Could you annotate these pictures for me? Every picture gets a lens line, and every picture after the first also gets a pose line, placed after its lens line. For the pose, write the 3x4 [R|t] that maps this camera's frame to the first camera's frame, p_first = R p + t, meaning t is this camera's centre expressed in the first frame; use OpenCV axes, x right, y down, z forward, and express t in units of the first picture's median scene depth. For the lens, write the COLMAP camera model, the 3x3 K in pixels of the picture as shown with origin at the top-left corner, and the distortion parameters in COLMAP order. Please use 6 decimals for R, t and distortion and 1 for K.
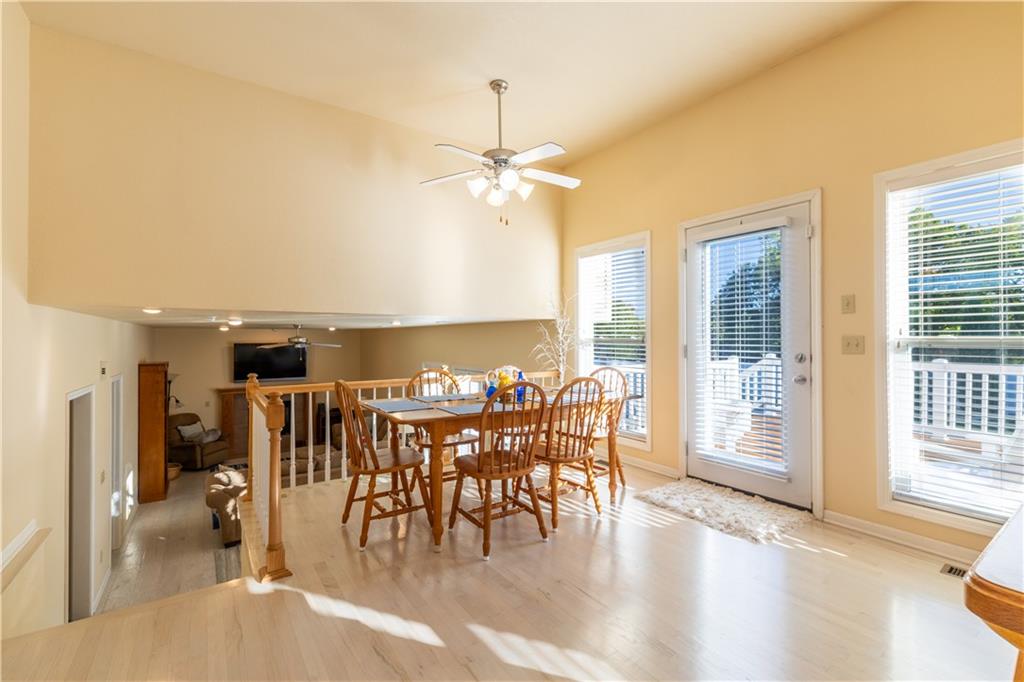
lens RADIAL K [[448.1, 0, 507.6], [0, 448.1, 344.4], [0, 0, 1]] dist [0.001374, 0.000895]
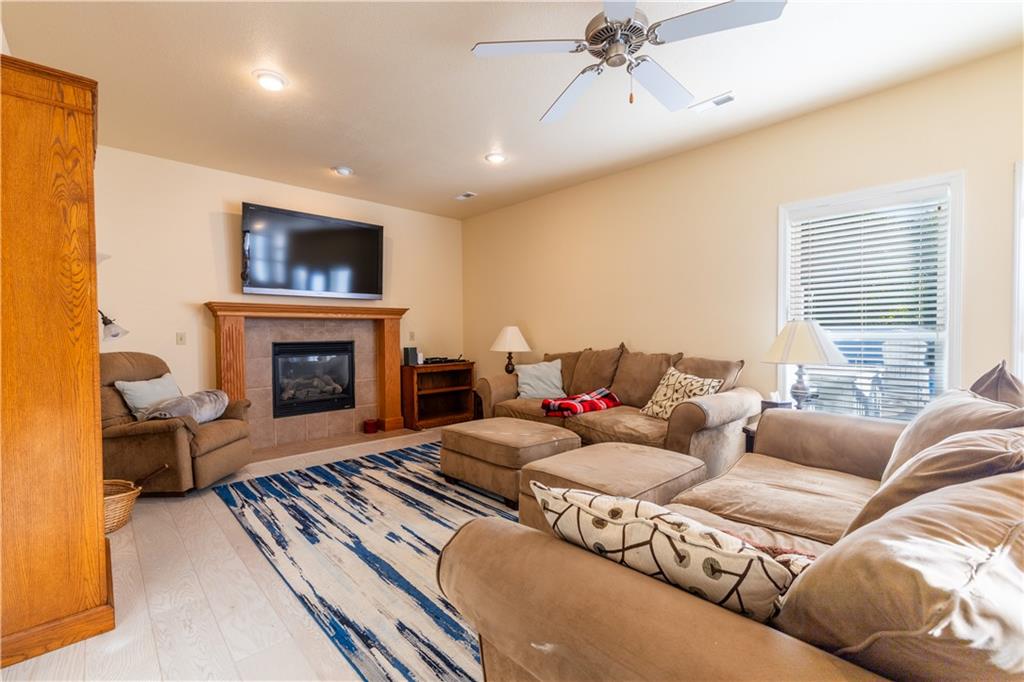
lens RADIAL K [[448.1, 0, 513.5], [0, 448.1, 342.8], [0, 0, 1]] dist [0.001374, 0.000895]
pose [[0.986506, -0.012731, 0.163229, -0.479175], [0.011723, 0.999906, 0.007142, 0.155187], [-0.163304, -0.005132, 0.986562, 0.591014]]
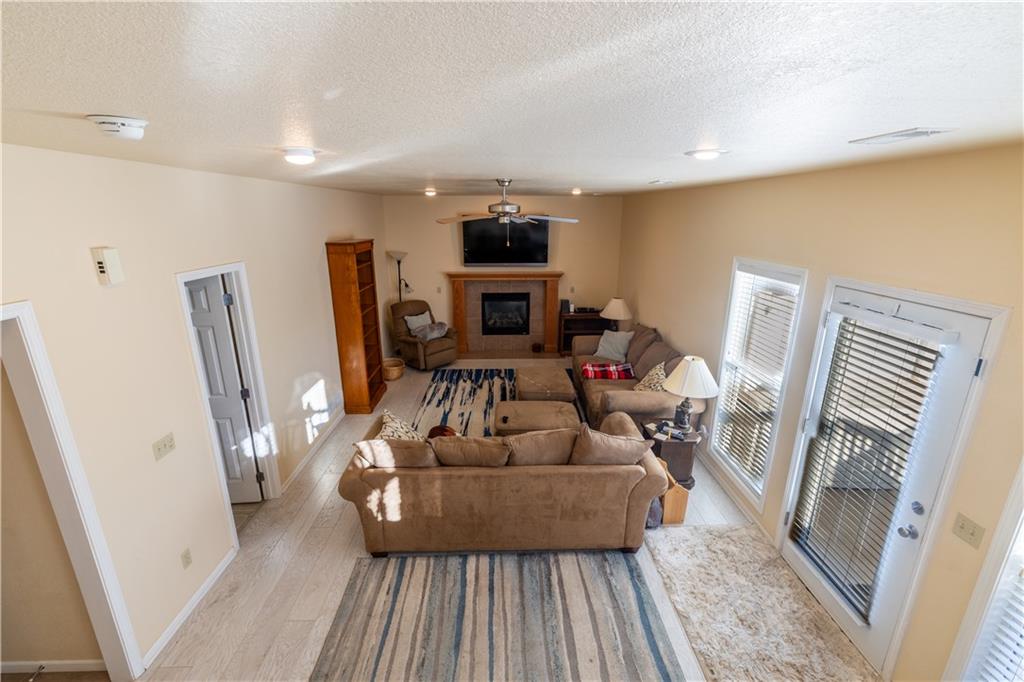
lens RADIAL K [[448.1, 0, 509.5], [0, 448.1, 339.0], [0, 0, 1]] dist [0.001374, 0.000895]
pose [[0.840980, 0.150023, -0.519852, -0.121374], [-0.010502, 0.965136, 0.261536, 0.000262], [0.540965, -0.214487, 0.813236, 0.414182]]
